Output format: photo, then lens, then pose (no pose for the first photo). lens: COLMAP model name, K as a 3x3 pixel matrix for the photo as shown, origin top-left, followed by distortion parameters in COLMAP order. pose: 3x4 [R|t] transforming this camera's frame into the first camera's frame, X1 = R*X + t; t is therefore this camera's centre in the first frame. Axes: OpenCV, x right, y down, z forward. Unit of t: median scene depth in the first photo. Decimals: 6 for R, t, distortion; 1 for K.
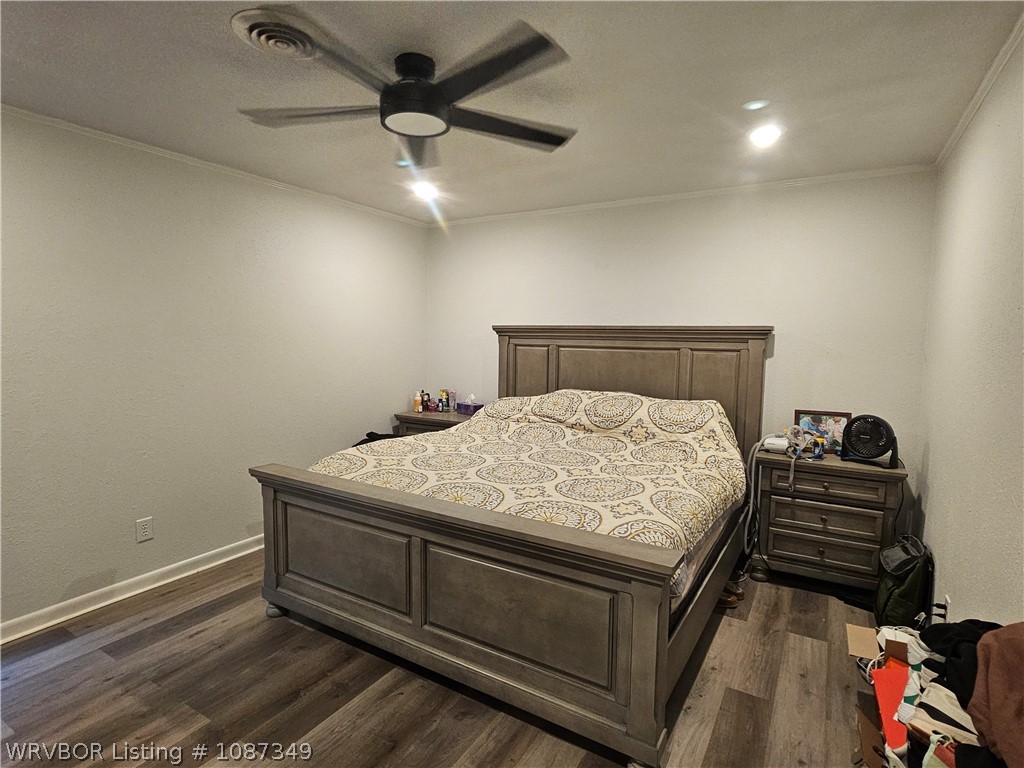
lens RADIAL K [[536.1, 0, 518.4], [0, 536.1, 379.9], [0, 0, 1]] dist [-0.002565, 0.000589]
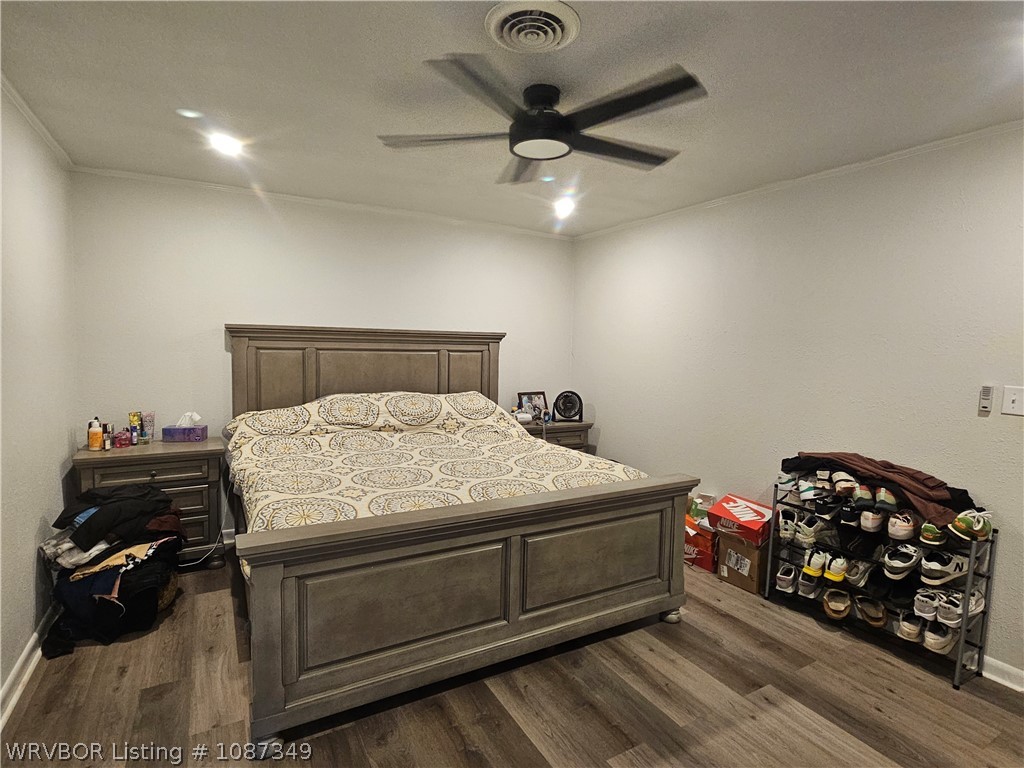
lens RADIAL K [[536.1, 0, 518.4], [0, 536.1, 379.9], [0, 0, 1]] dist [-0.002565, 0.000589]
pose [[0.488732, -0.062635, 0.870183, -0.690960], [0.056395, 0.997602, 0.040132, -0.033407], [-0.870609, 0.029461, 0.491092, 0.303338]]
